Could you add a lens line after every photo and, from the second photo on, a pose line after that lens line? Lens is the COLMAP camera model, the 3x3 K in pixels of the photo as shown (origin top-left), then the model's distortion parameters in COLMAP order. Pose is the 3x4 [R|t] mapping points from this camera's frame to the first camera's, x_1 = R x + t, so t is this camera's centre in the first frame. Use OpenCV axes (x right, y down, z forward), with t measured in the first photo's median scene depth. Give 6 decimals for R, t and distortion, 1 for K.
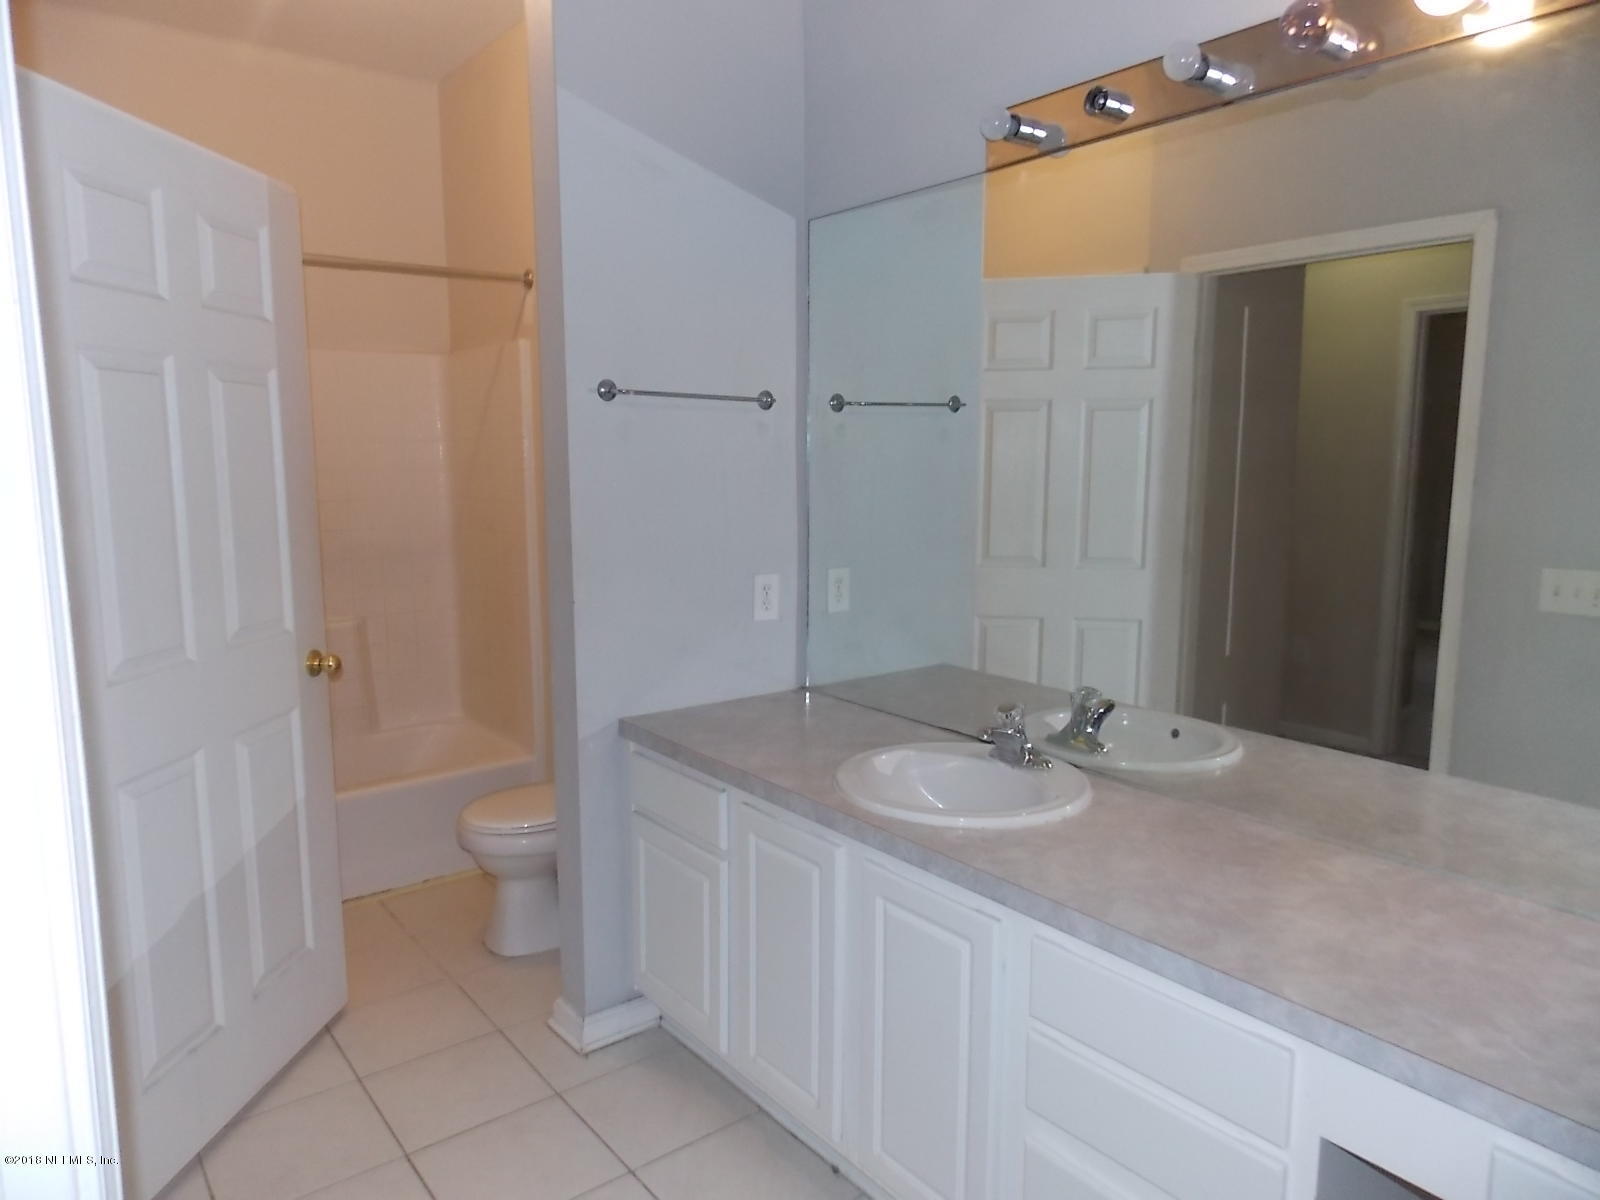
lens RADIAL K [[1068.0, 0, 800.0], [0, 1068.0, 600.0], [0, 0, 1]] dist [-0.007230, -0.001394]
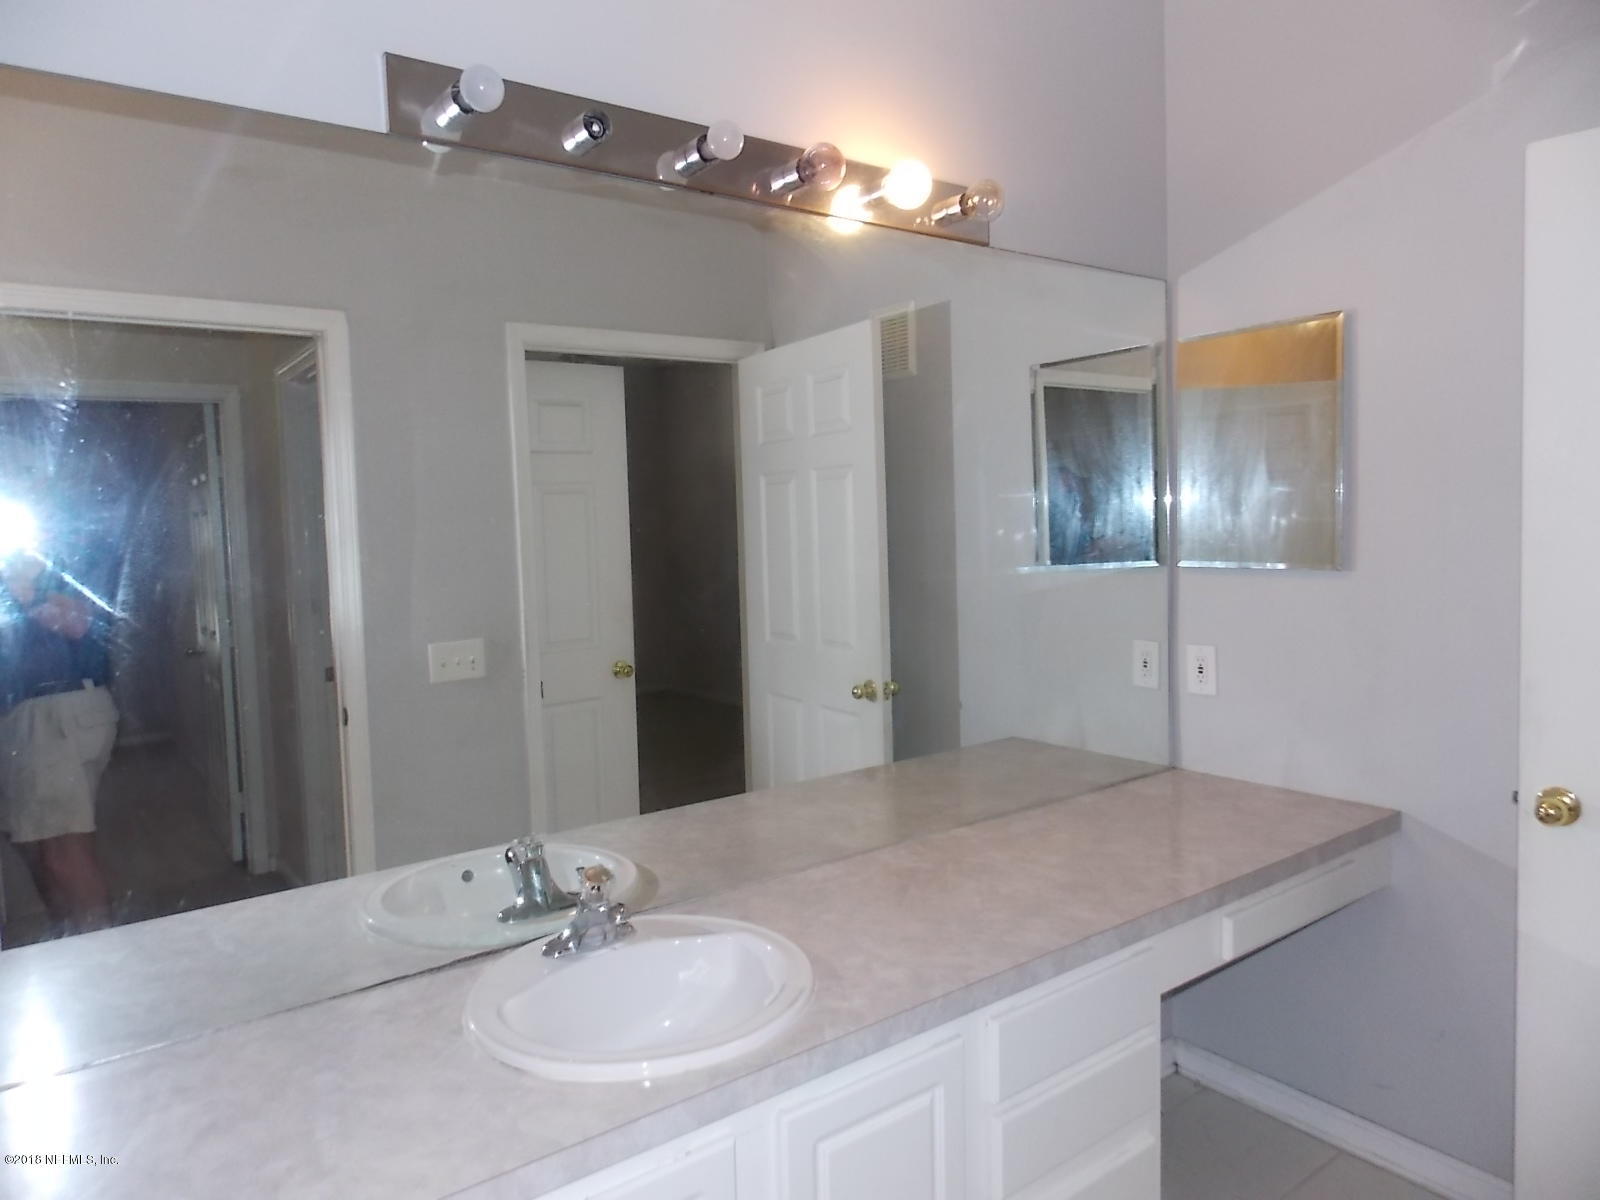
lens RADIAL K [[1048.2, 0, 800.0], [0, 1048.2, 600.0], [0, 0, 1]] dist [0.003379, 0.001146]
pose [[0.025087, -0.074866, 0.996878, -0.611650], [0.174236, 0.982256, 0.069383, -0.136017], [-0.984384, 0.171952, 0.037687, 0.927747]]
